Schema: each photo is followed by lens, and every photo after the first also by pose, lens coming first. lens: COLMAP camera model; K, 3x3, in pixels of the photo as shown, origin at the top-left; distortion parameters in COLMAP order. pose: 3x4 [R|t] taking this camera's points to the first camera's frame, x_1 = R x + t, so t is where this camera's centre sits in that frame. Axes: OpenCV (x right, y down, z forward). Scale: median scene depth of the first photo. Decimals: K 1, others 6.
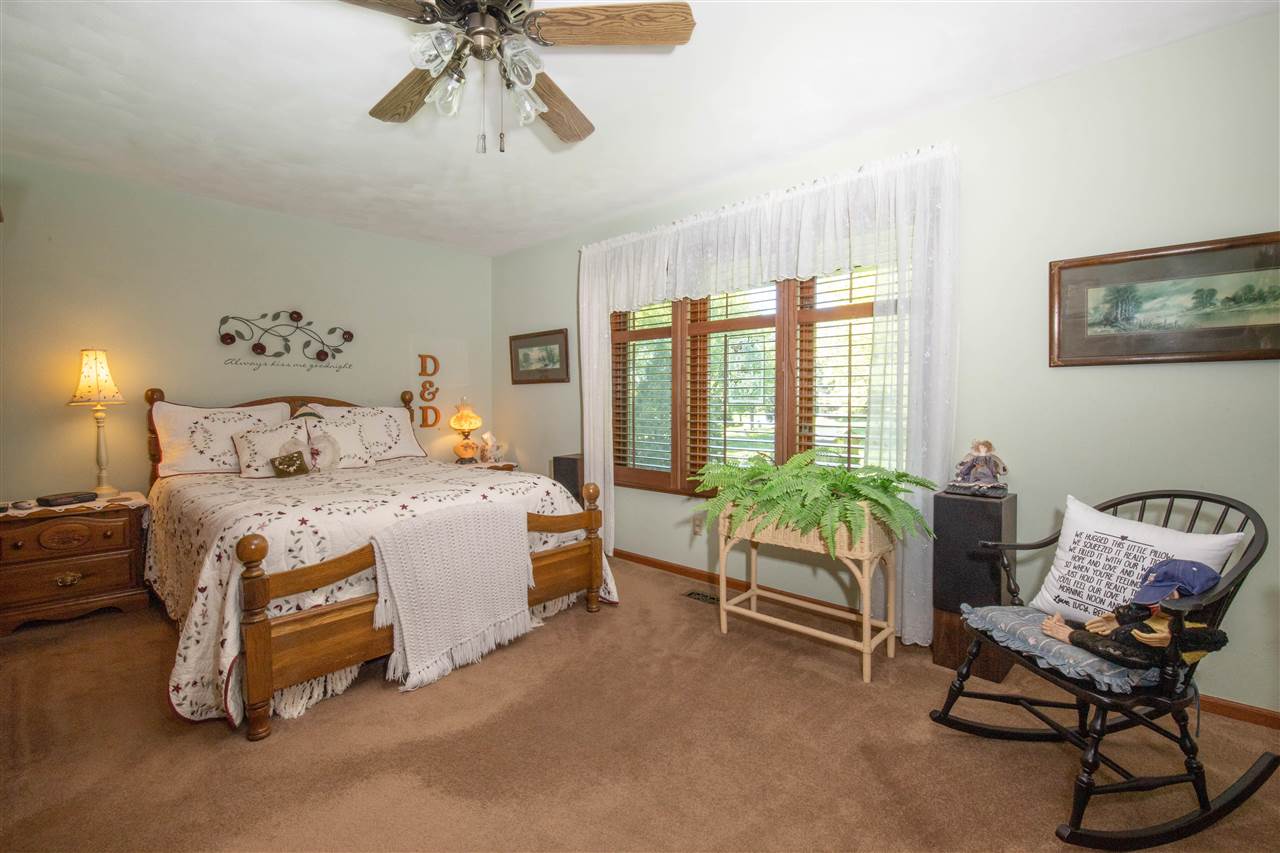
lens RADIAL K [[563.9, 0, 636.4], [0, 563.9, 411.0], [0, 0, 1]] dist [-0.002573, -0.001145]
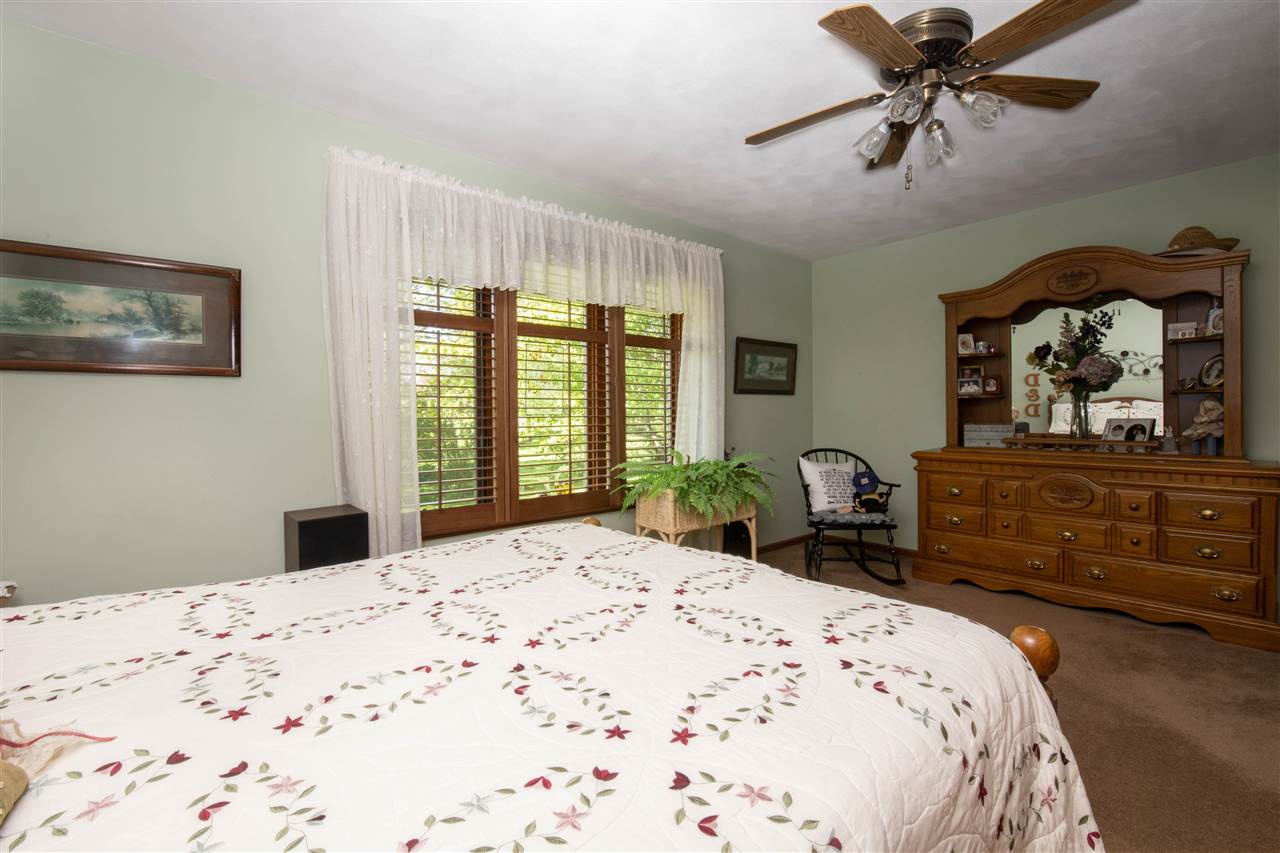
lens RADIAL K [[563.9, 0, 636.4], [0, 563.9, 411.0], [0, 0, 1]] dist [-0.002573, -0.001145]
pose [[0.096398, -0.004104, 0.995334, -0.738517], [0.016553, 0.999860, 0.002519, -0.019752], [-0.995205, 0.016233, 0.096452, 0.750151]]
